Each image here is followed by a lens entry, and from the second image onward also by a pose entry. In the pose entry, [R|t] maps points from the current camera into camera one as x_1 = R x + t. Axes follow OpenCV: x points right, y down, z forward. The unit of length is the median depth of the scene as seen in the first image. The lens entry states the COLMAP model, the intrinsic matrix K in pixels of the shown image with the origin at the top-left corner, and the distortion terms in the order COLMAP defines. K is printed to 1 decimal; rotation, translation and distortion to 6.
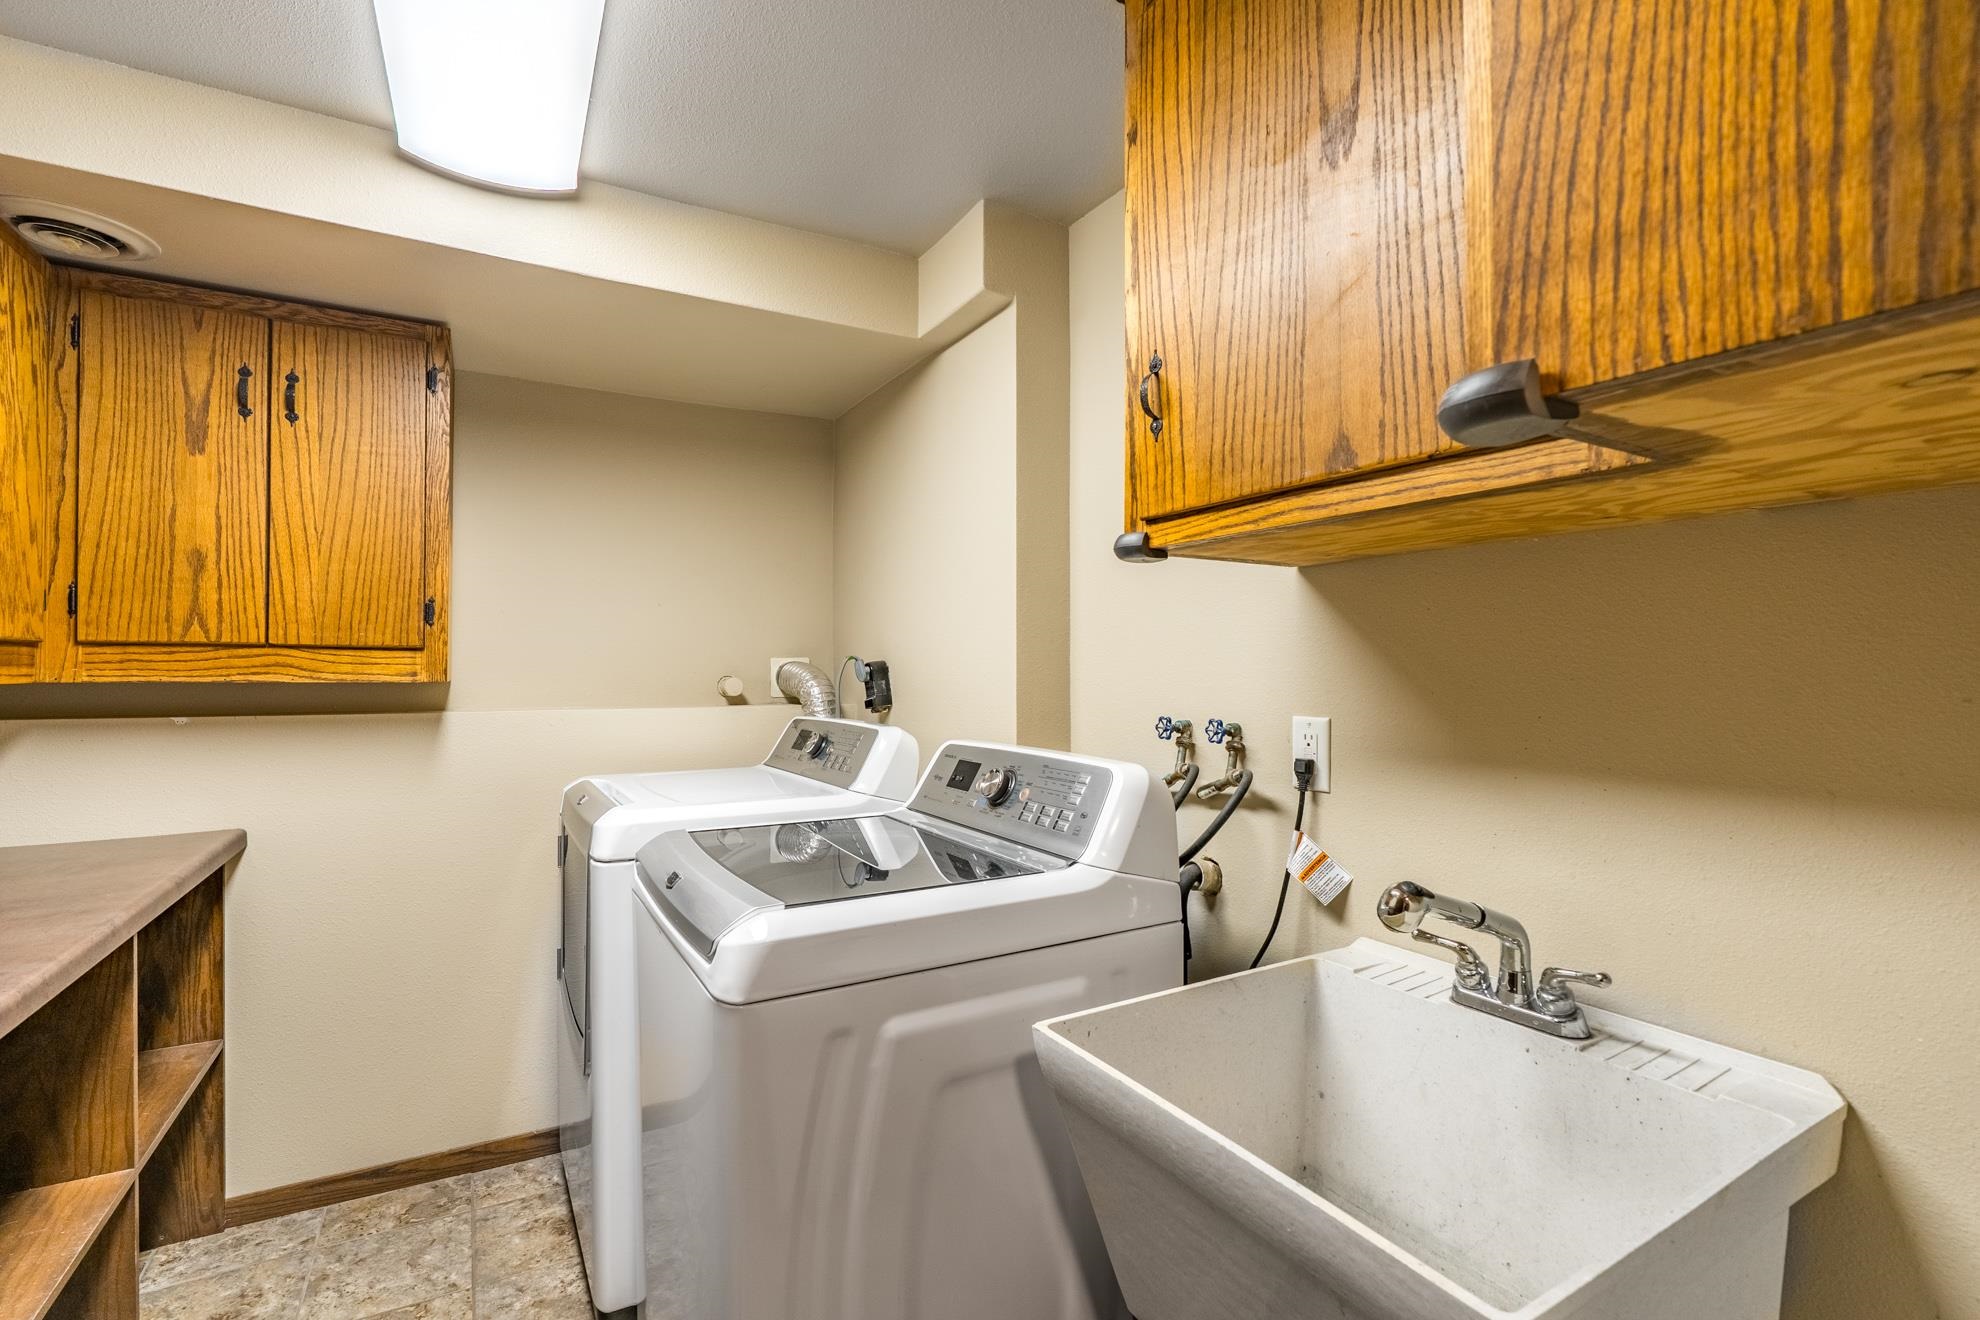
lens RADIAL K [[916.8, 0, 1003.1], [0, 916.8, 671.8], [0, 0, 1]] dist [-0.011172, 0.004157]
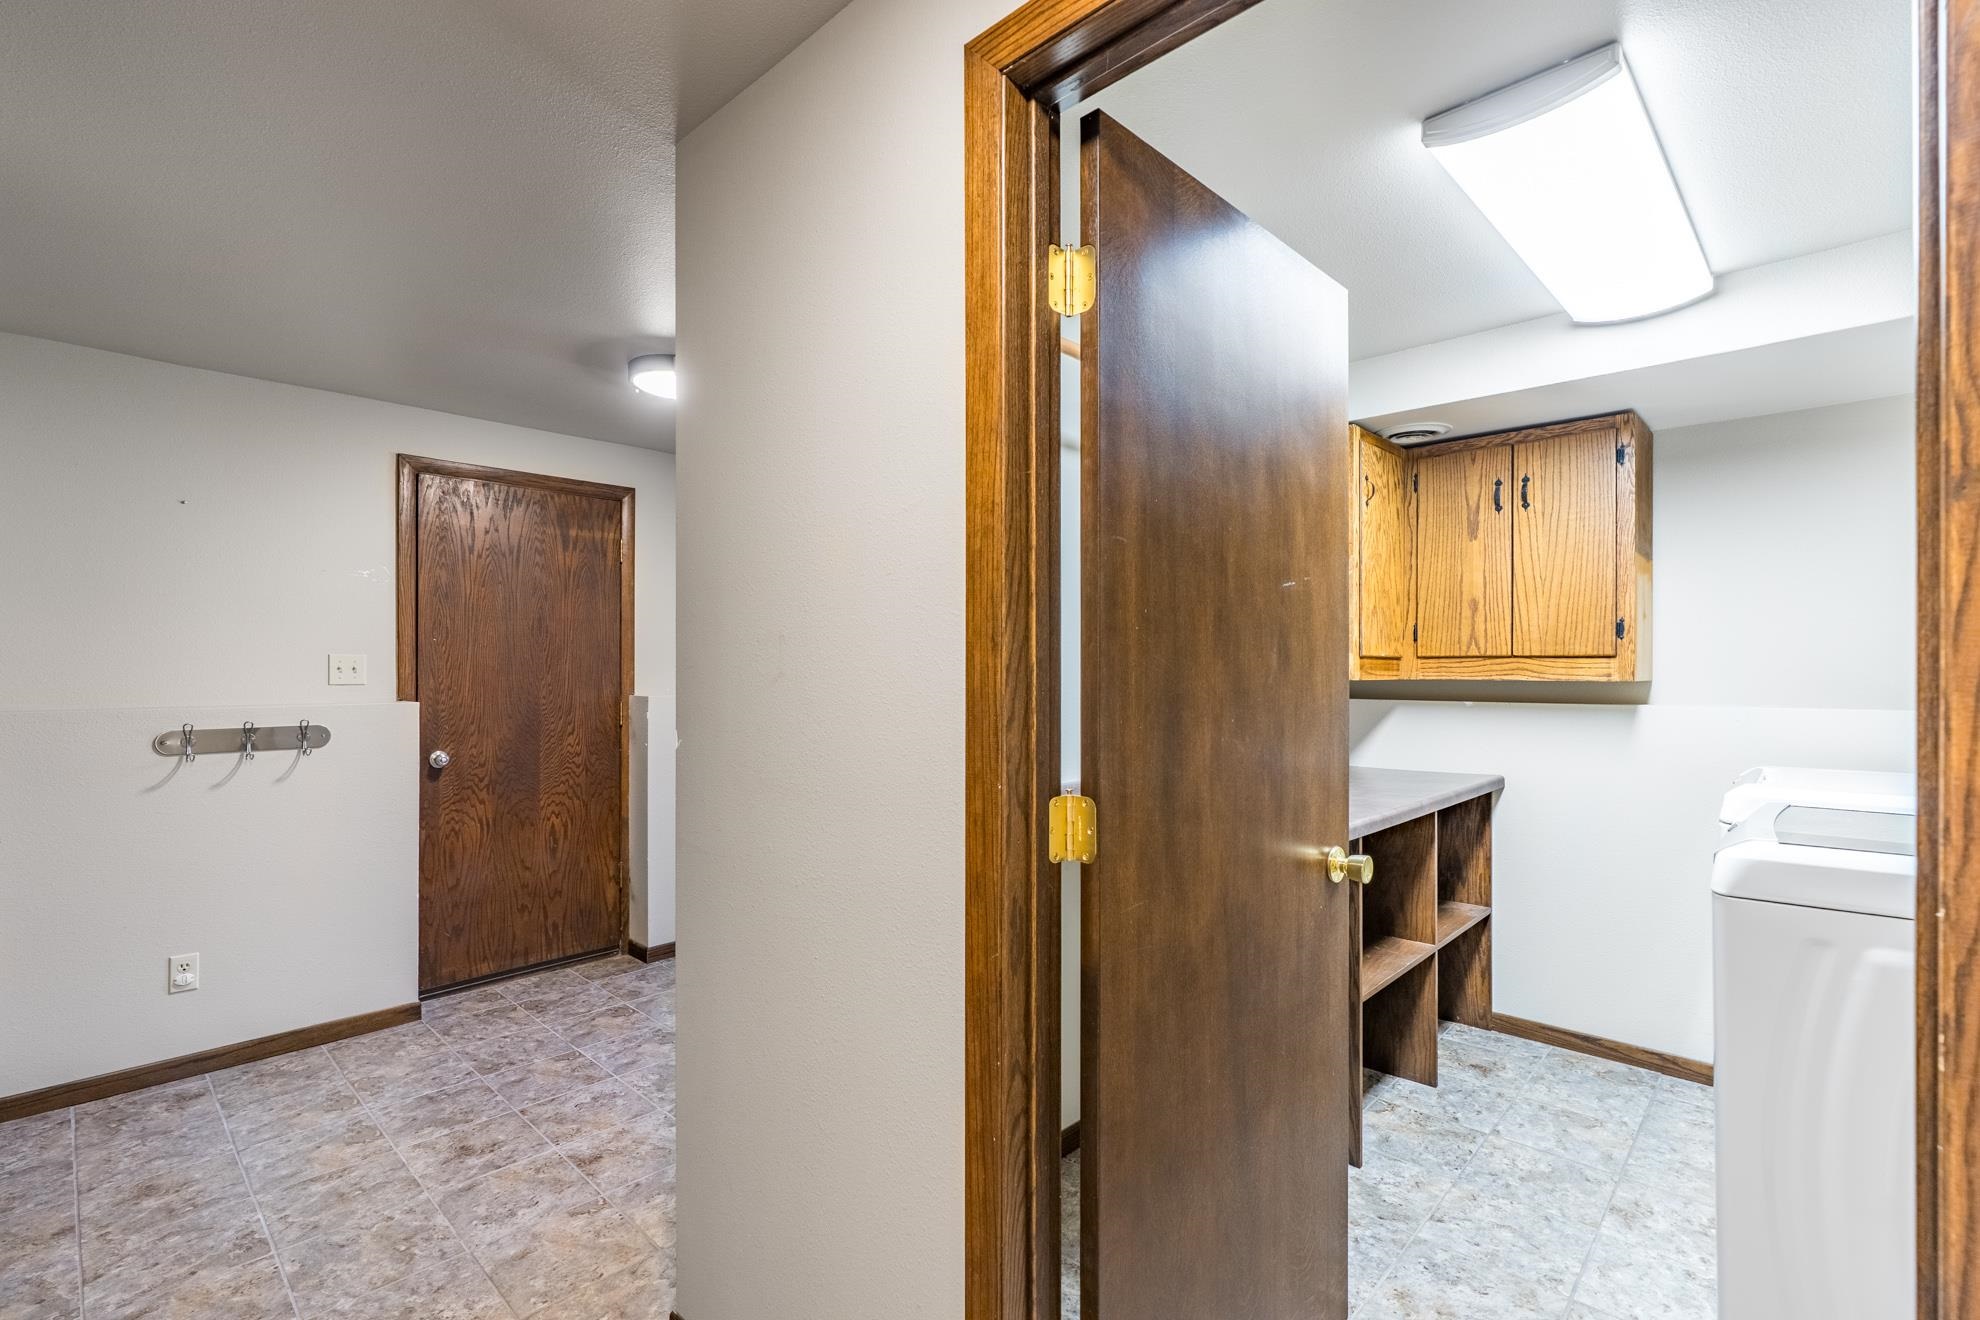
lens RADIAL K [[916.8, 0, 994.2], [0, 916.8, 669.1], [0, 0, 1]] dist [-0.011172, 0.004157]
pose [[0.304969, -0.005327, -0.952347, 0.393370], [0.000022, 0.999984, -0.005587, 0.000958], [0.952362, 0.001683, 0.304964, -0.302533]]
